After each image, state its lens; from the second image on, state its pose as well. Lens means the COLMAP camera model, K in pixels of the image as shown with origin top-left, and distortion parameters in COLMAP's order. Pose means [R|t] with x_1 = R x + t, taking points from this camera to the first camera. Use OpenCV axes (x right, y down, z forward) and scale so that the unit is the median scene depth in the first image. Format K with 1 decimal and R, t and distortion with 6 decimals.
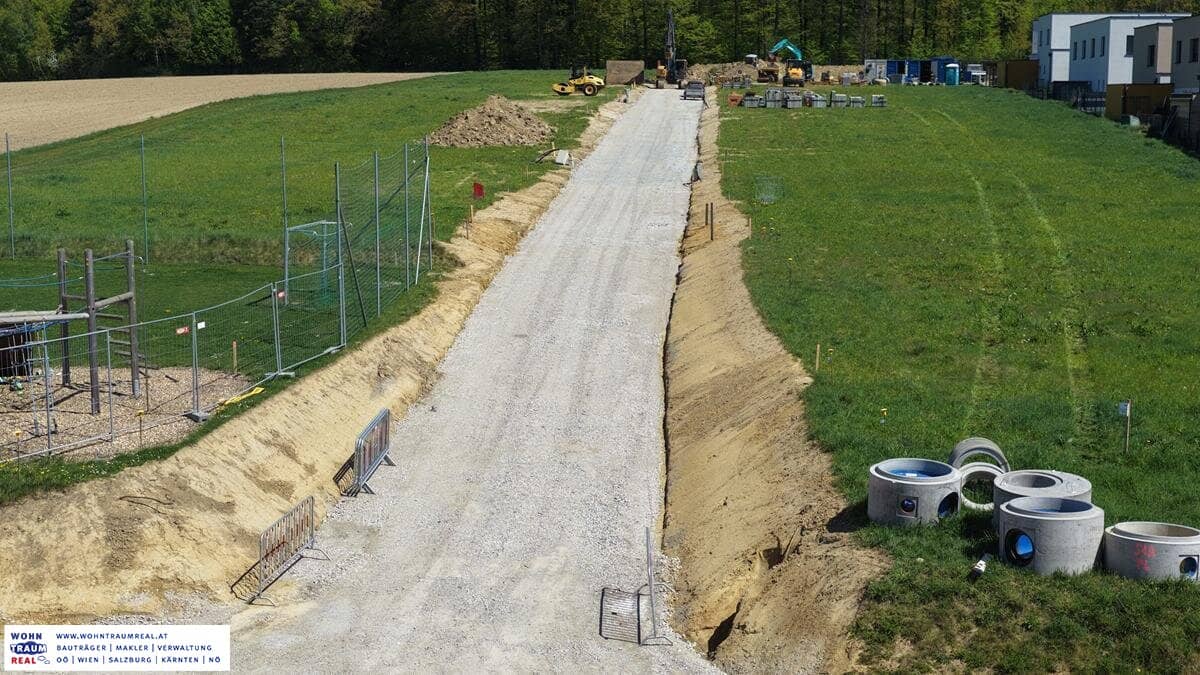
lens RADIAL K [[1657.1, 0, 601.4], [0, 1657.1, 344.7], [0, 0, 1]] dist [-0.000067, 0.000000]
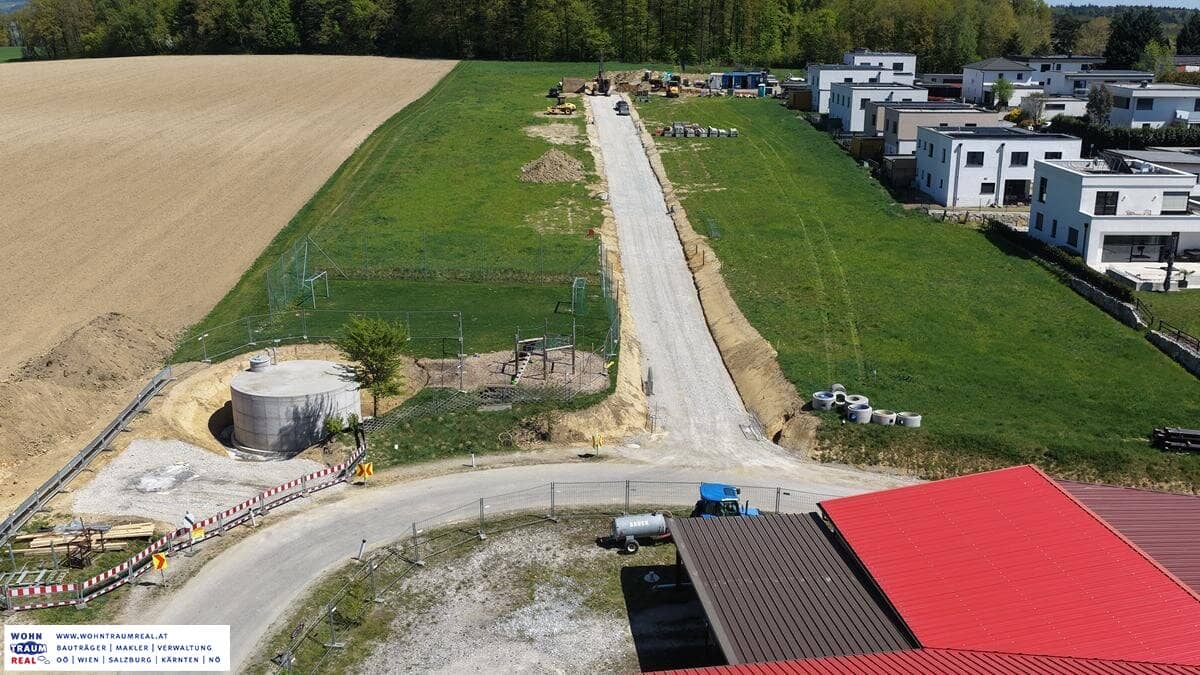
lens RADIAL K [[1155.6, 0, 598.0], [0, 1155.6, 343.8], [0, 0, 1]] dist [-0.007847, 0.000000]
pose [[0.995134, -0.023601, 0.095661, -0.409938], [0.010819, 0.991191, 0.131996, -0.279749], [-0.097934, -0.130319, 0.986624, -1.112768]]
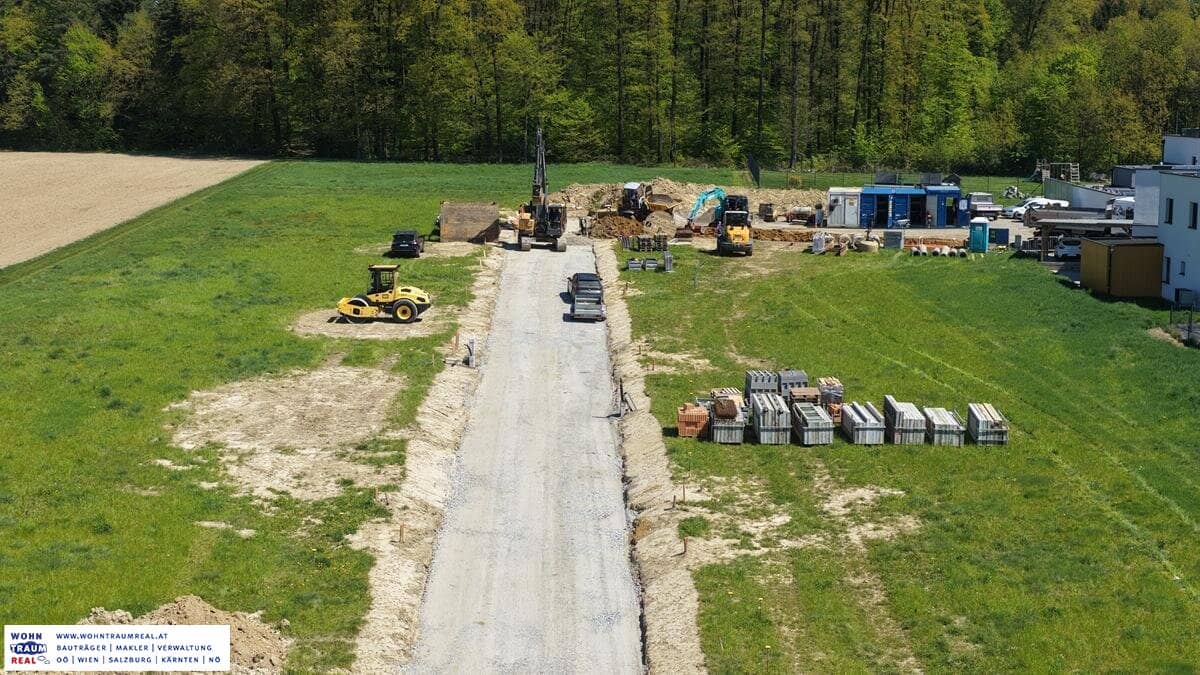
lens RADIAL K [[1657.1, 0, 598.0], [0, 1657.1, 337.9], [0, 0, 1]] dist [-0.000067, 0.000000]
pose [[0.996225, -0.012517, 0.085897, 0.040514], [0.012952, 0.999906, -0.004508, -0.576516], [-0.085832, 0.005604, 0.996294, 1.764088]]
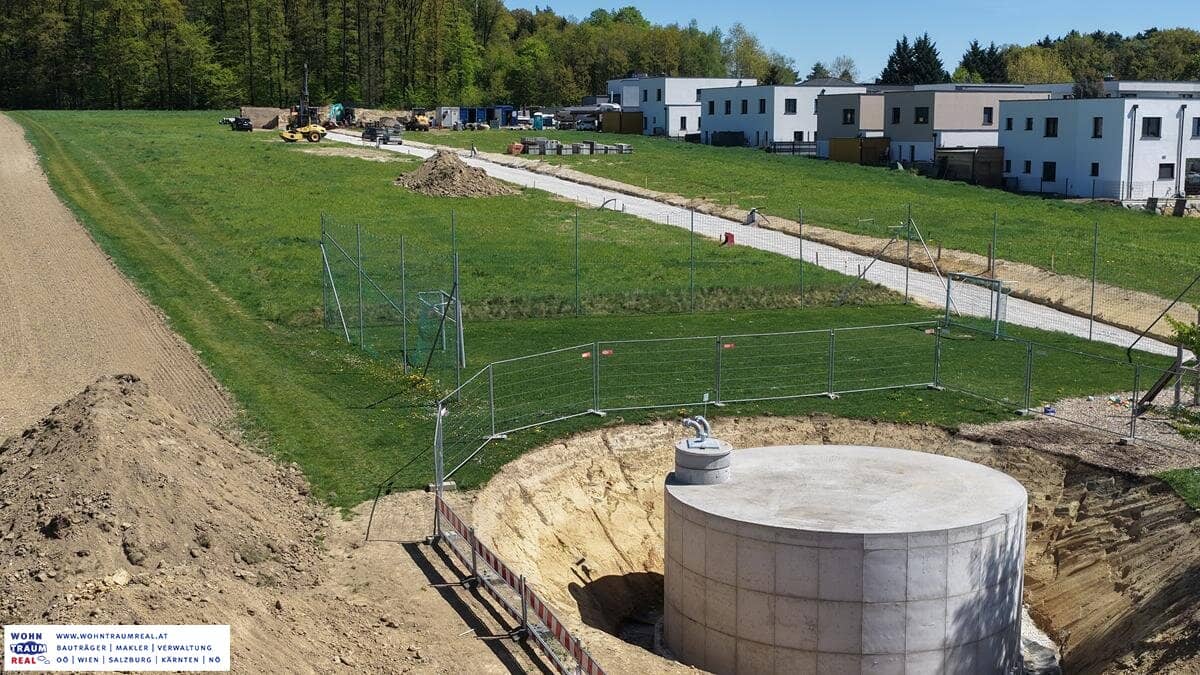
lens RADIAL K [[1419.2, 0, 601.1], [0, 1419.2, 337.0], [0, 0, 1]] dist [-0.012454, 0.000000]
pose [[0.879201, -0.070713, 0.471175, -1.243129], [0.069850, 0.997370, 0.019346, -0.084938], [-0.471303, 0.015903, 0.881828, 0.175633]]
